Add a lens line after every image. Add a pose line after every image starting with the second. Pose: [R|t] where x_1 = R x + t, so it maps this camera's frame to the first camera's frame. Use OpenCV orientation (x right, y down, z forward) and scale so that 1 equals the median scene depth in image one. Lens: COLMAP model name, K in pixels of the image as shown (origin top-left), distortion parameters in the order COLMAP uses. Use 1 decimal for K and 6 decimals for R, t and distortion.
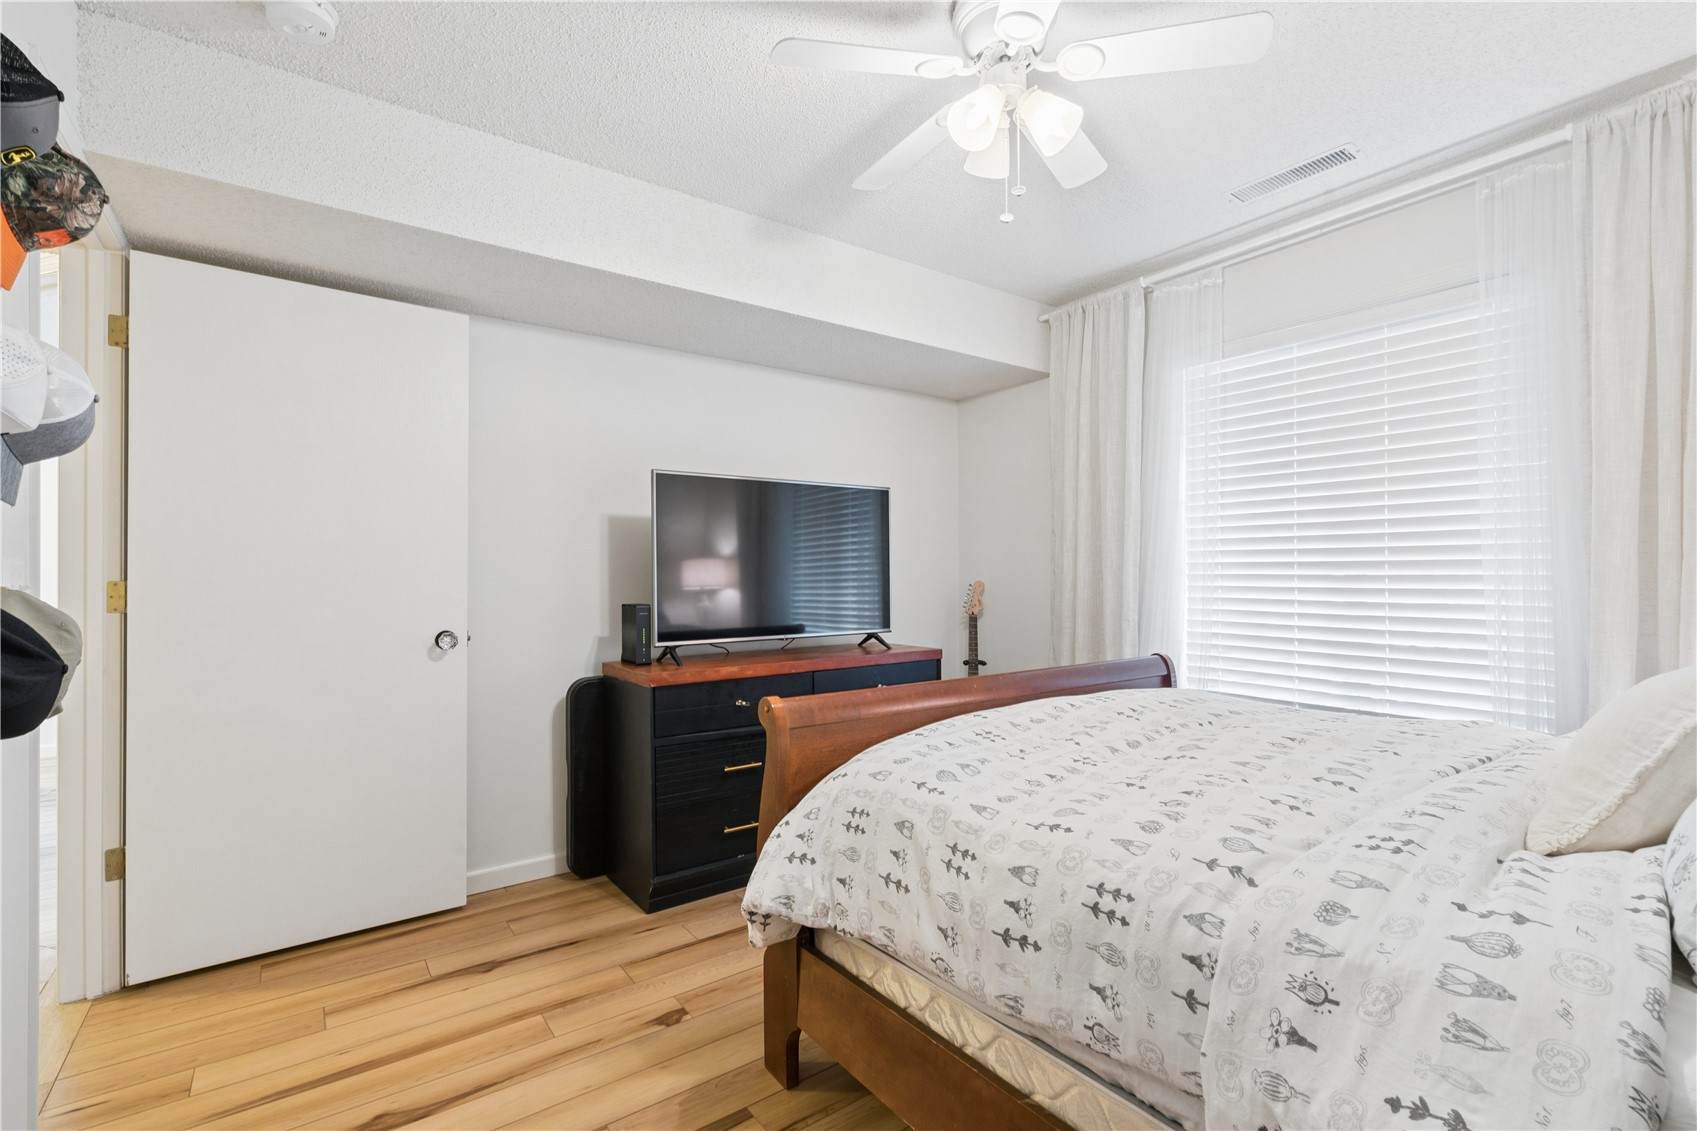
lens RADIAL K [[766.5, 0, 848.3], [0, 766.5, 578.5], [0, 0, 1]] dist [-0.001963, 0.000721]
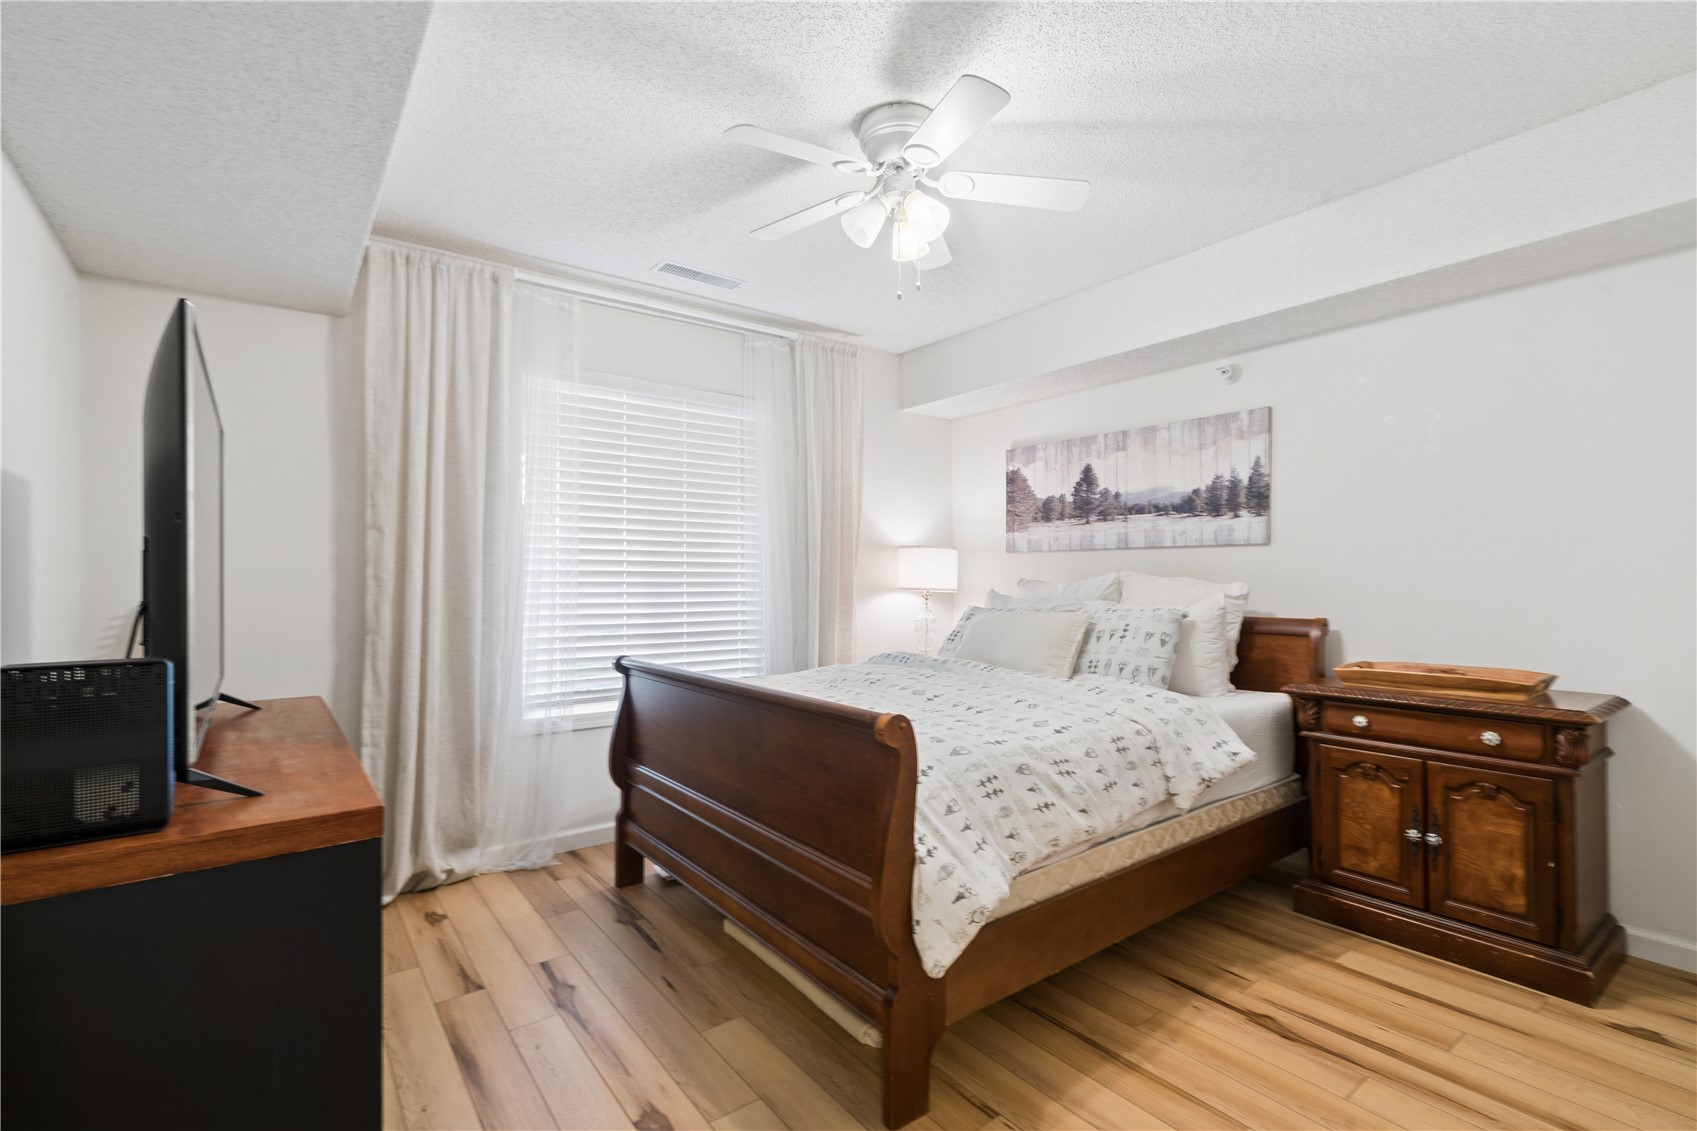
lens RADIAL K [[766.5, 0, 848.3], [0, 766.5, 578.5], [0, 0, 1]] dist [-0.001963, 0.000721]
pose [[-0.018908, 0.006708, 0.999799, -1.236867], [0.006961, 0.999954, -0.006578, 0.000703], [-0.999797, 0.006836, -0.018954, 1.314128]]
